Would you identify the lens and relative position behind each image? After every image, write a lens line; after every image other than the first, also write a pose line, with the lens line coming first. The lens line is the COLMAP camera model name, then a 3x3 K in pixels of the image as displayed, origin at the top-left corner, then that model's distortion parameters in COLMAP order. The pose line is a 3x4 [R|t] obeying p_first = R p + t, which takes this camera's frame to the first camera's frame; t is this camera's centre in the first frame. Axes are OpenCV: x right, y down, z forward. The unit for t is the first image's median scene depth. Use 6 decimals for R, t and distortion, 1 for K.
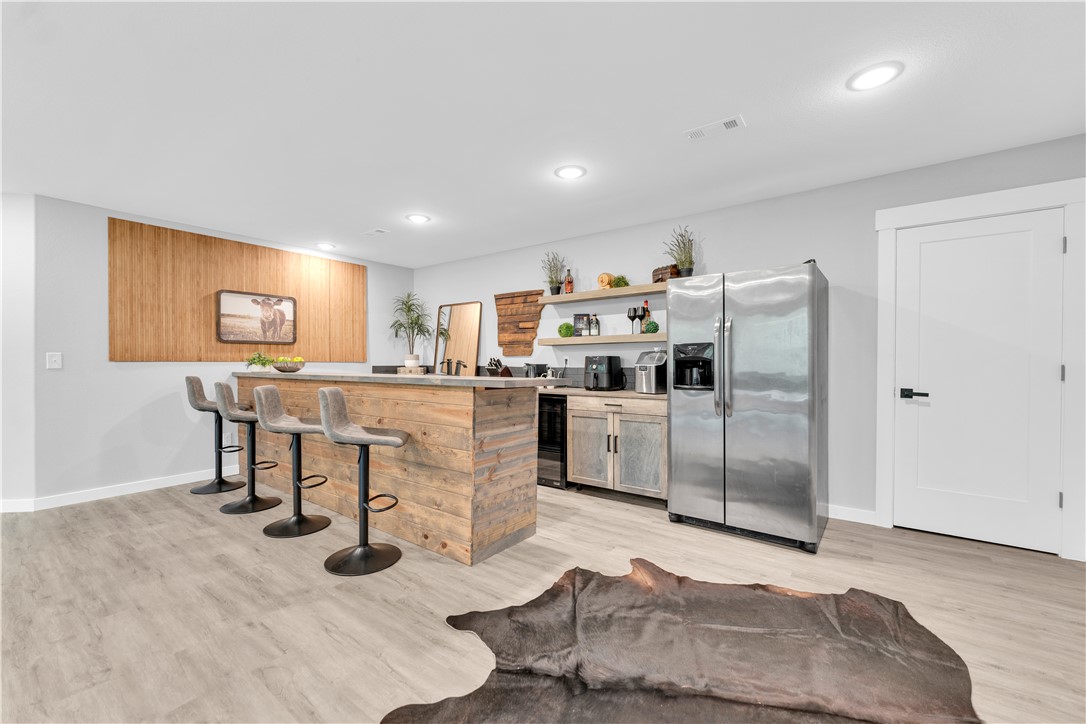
lens RADIAL K [[442.6, 0, 540.8], [0, 442.6, 364.3], [0, 0, 1]] dist [-0.005456, 0.000275]
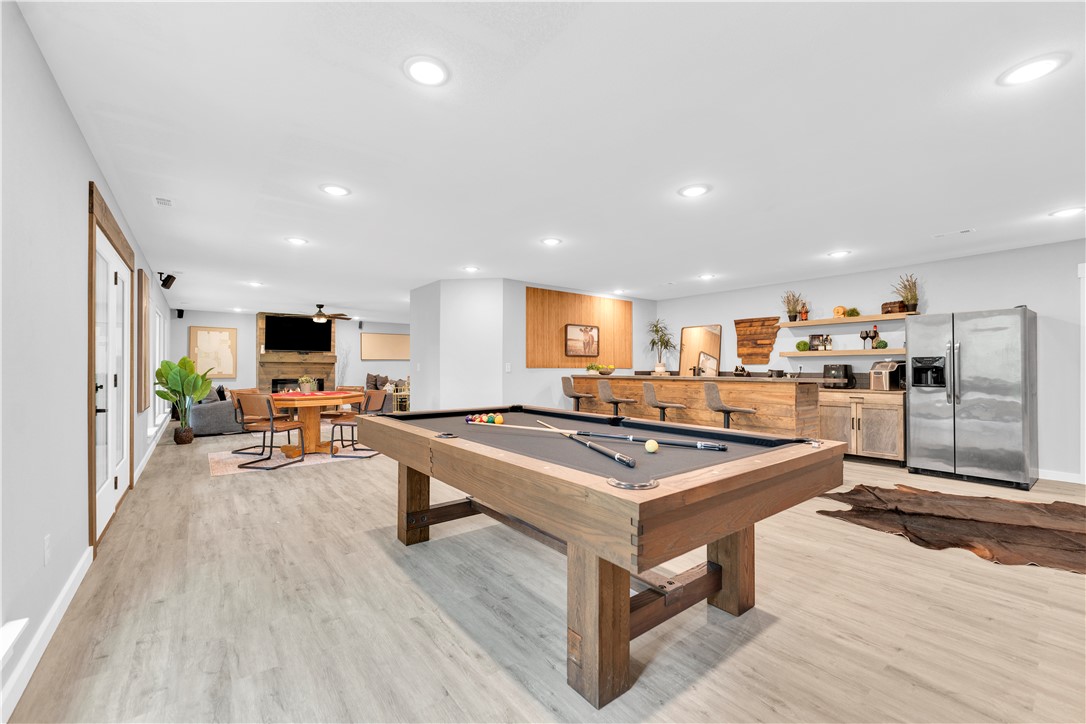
lens RADIAL K [[442.6, 0, 540.8], [0, 442.6, 364.3], [0, 0, 1]] dist [-0.005456, 0.000275]
pose [[0.964675, -0.000885, -0.263441, -0.394130], [-0.002480, 0.999920, -0.012442, 0.000435], [0.263431, 0.012656, 0.964595, -0.600137]]
